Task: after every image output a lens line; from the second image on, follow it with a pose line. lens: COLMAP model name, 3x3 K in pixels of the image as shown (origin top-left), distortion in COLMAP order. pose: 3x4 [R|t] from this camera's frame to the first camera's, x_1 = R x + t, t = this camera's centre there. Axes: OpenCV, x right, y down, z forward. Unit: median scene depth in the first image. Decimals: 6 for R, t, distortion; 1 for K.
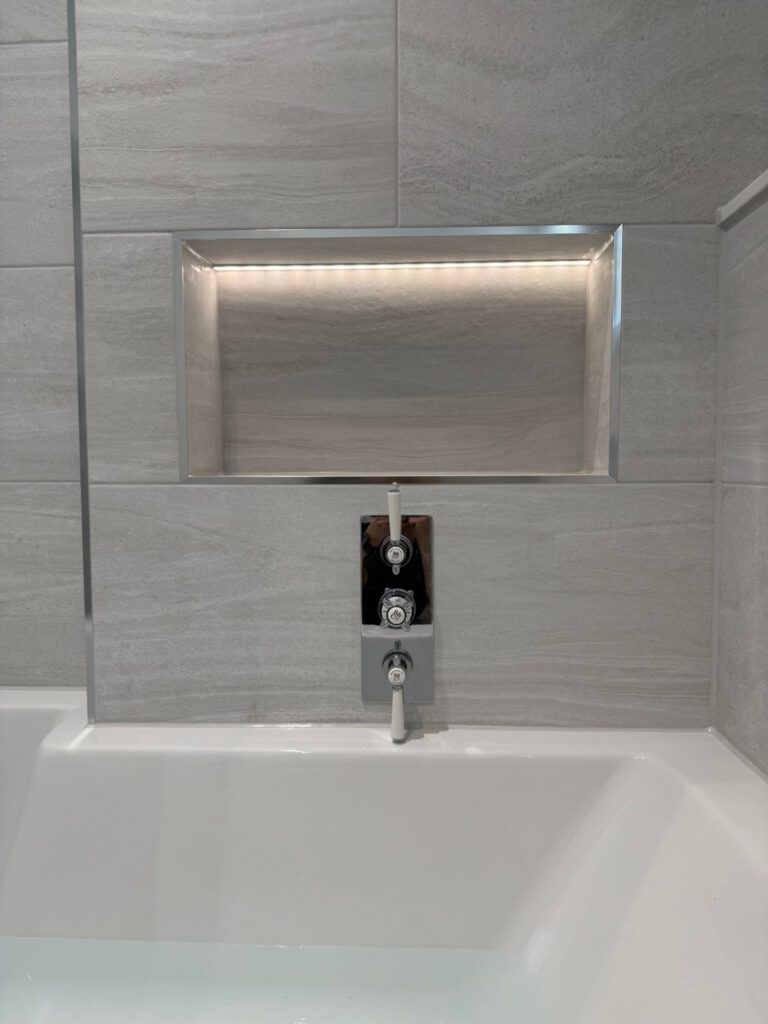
lens RADIAL K [[725.0, 0, 386.9], [0, 725.0, 506.4], [0, 0, 1]] dist [0.029563, -0.033603]
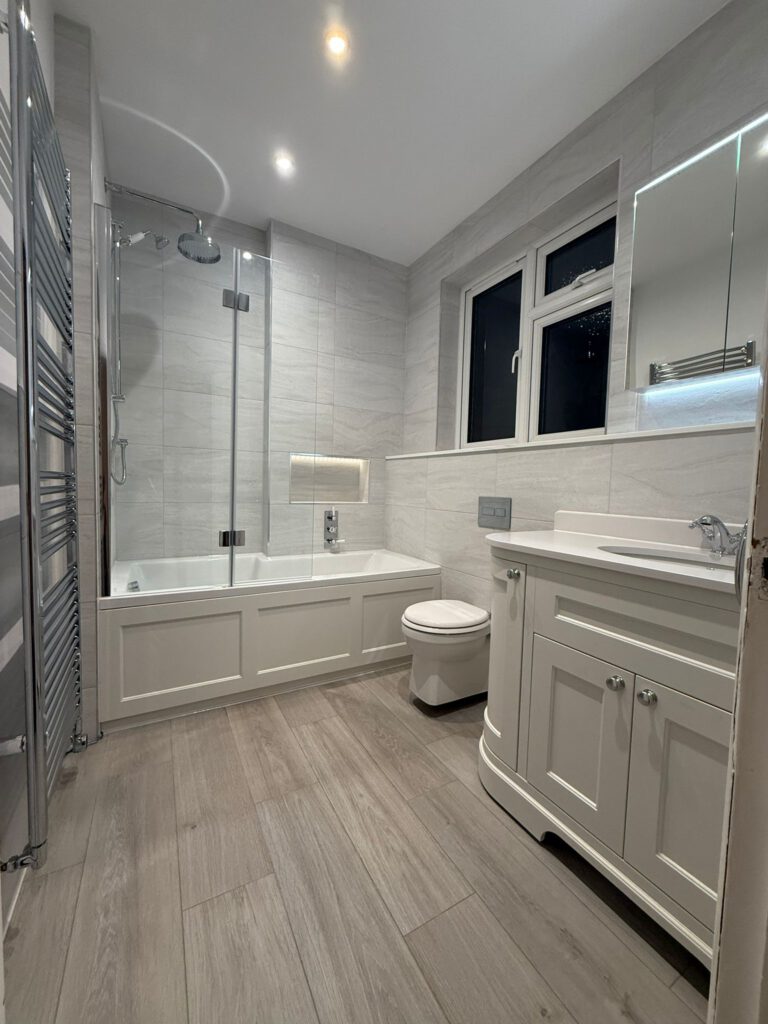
lens RADIAL K [[408.1, 0, 385.4], [0, 408.1, 512.9], [0, 0, 1]] dist [-0.001191, 0.000943]
pose [[0.830090, -0.005970, 0.557598, -1.270906], [0.011836, 0.999906, -0.006915, 0.050936], [-0.557504, 0.012339, 0.830082, -1.577410]]
